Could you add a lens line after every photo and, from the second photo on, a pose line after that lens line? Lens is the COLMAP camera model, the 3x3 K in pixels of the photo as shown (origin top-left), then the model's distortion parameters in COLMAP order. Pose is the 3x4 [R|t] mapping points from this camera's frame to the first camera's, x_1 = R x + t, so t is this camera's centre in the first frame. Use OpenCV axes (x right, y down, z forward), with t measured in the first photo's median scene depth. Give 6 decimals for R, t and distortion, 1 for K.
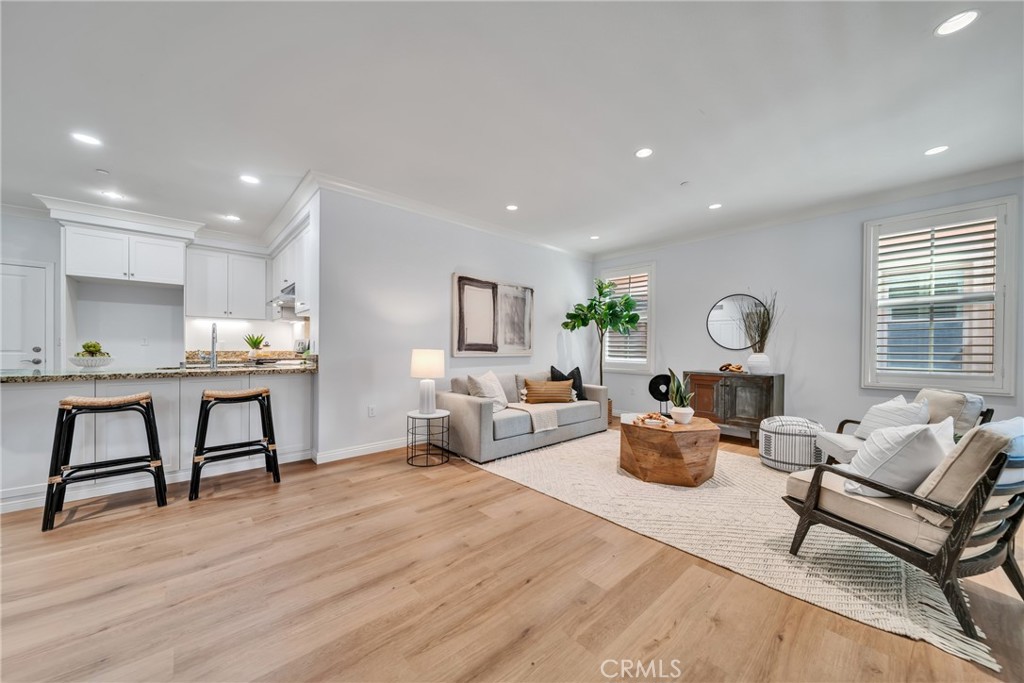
lens RADIAL K [[363.8, 0, 510.9], [0, 363.8, 347.3], [0, 0, 1]] dist [-0.006387, 0.000023]
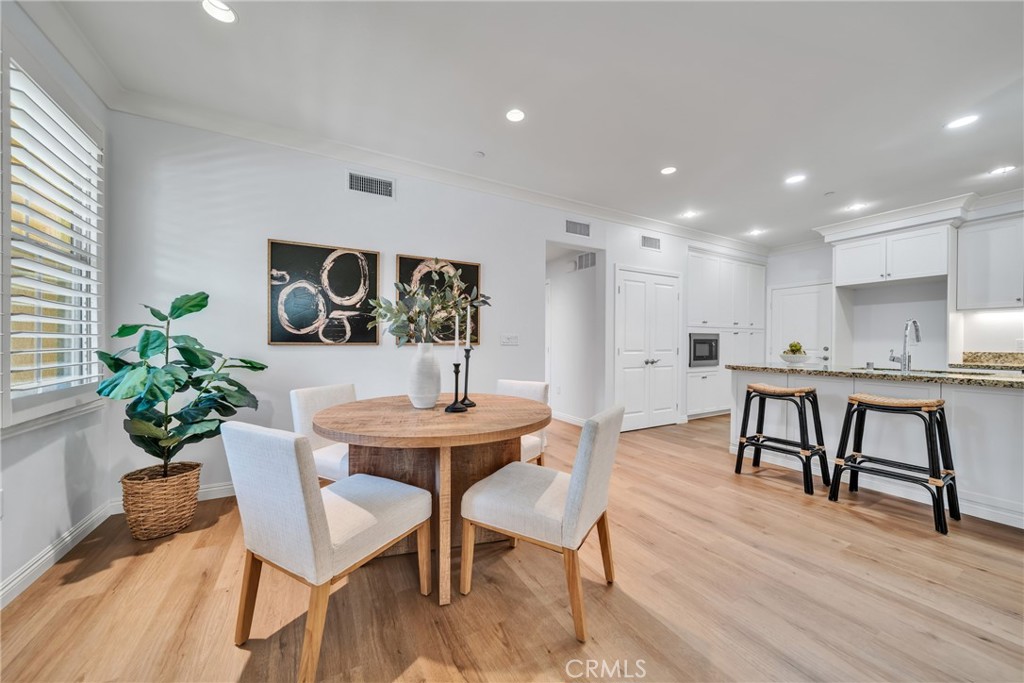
lens RADIAL K [[363.8, 0, 516.6], [0, 363.8, 343.7], [0, 0, 1]] dist [-0.006387, 0.000023]
pose [[-0.218661, -0.009017, -0.975759, 0.202629], [-0.005520, 0.999953, -0.008004, 0.004325], [0.975785, 0.003636, -0.218701, 0.280934]]
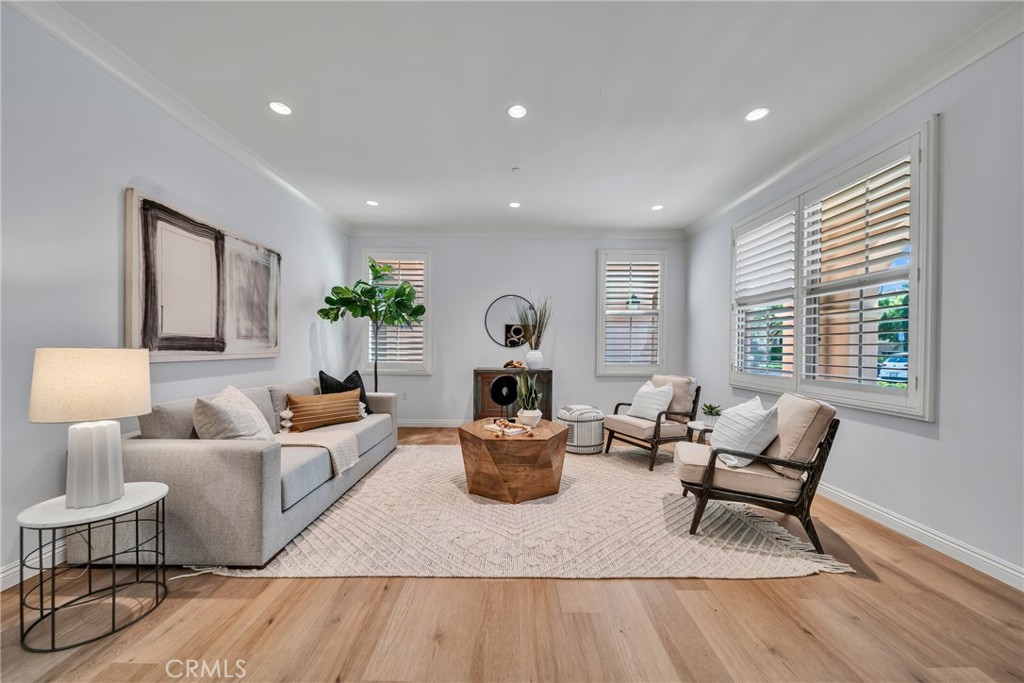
lens RADIAL K [[363.8, 0, 516.3], [0, 363.8, 348.6], [0, 0, 1]] dist [-0.006387, 0.000023]
pose [[0.663459, -0.004811, 0.748197, -0.228248], [-0.005277, 0.999924, 0.011109, -0.001134], [-0.748194, -0.011319, 0.663384, 0.387082]]
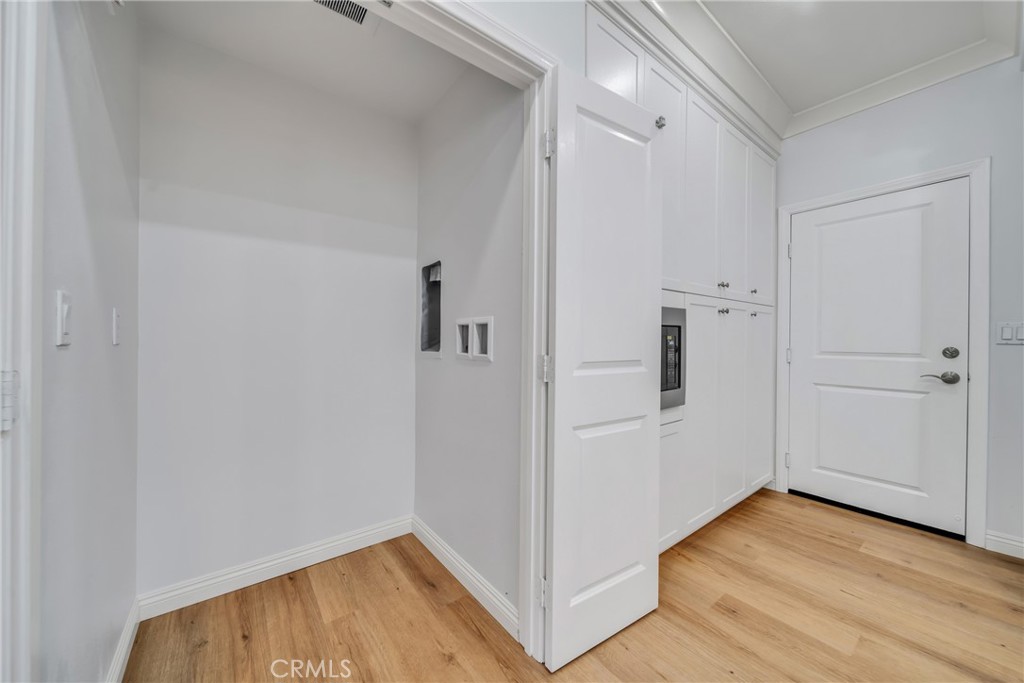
lens RADIAL K [[363.8, 0, 508.5], [0, 363.8, 346.1], [0, 0, 1]] dist [-0.006387, 0.000023]
pose [[-0.087910, -0.003947, -0.996121, -1.022621], [-0.000718, 0.999992, -0.003899, -0.001236], [0.996128, 0.000372, -0.087912, 0.596281]]
